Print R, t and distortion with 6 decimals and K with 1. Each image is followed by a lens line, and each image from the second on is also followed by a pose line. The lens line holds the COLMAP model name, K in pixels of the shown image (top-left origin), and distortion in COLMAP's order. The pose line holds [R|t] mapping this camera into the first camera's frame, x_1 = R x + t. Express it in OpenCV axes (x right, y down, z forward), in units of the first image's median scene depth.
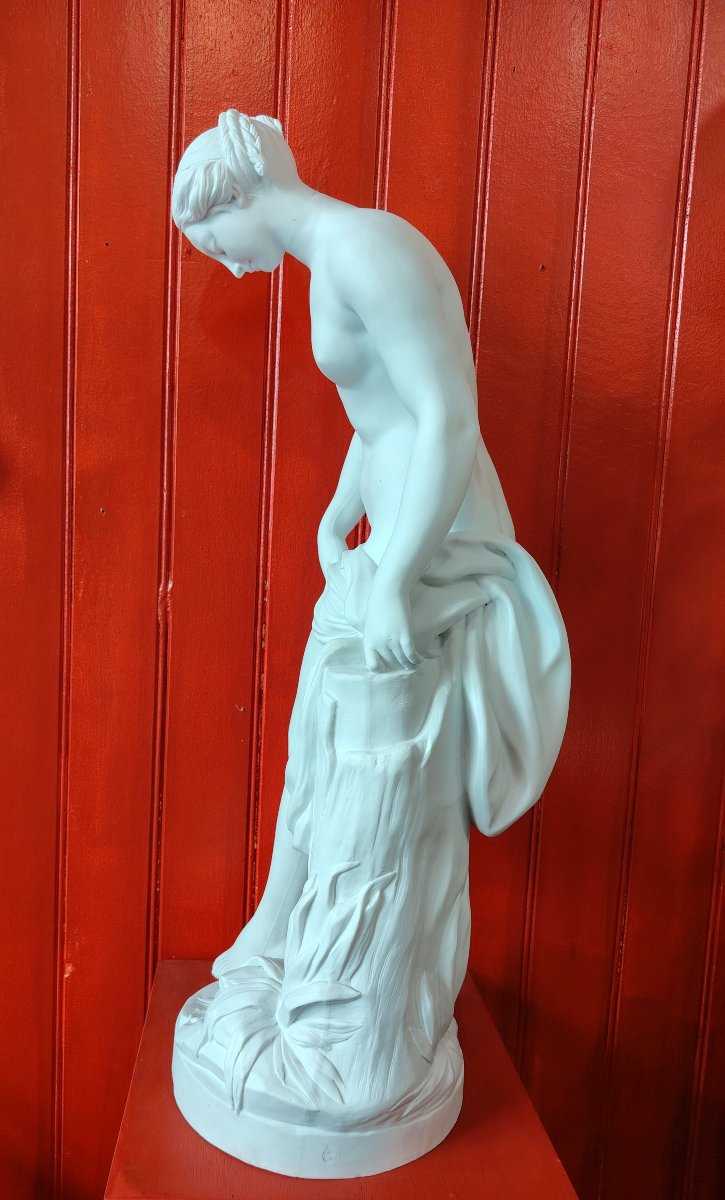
lens RADIAL K [[873.1, 0, 417.3], [0, 873.1, 638.8], [0, 0, 1]] dist [0.008112, -0.006634]
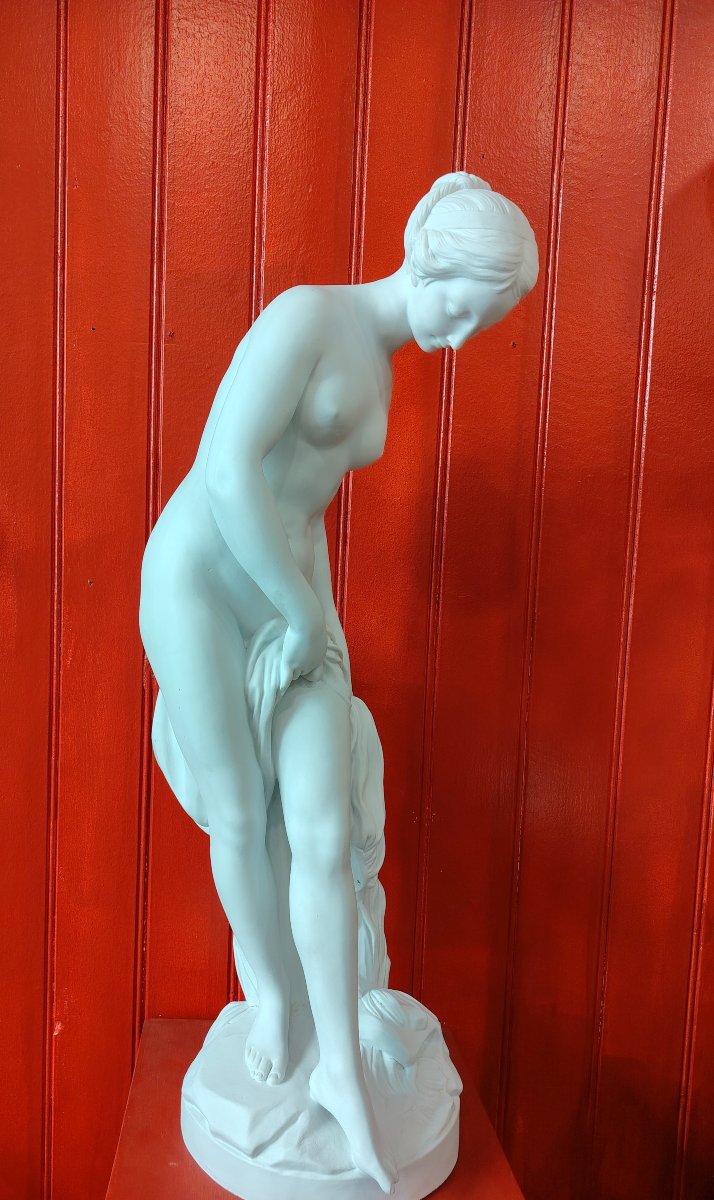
lens RADIAL K [[877.9, 0, 394.8], [0, 877.9, 340.3], [0, 0, 1]] dist [0.007174, -0.000741]
pose [[0.999799, -0.008715, -0.018054, 0.022534], [0.008460, 0.999864, -0.014169, -0.416516], [0.018175, 0.014014, 0.999737, -0.039010]]
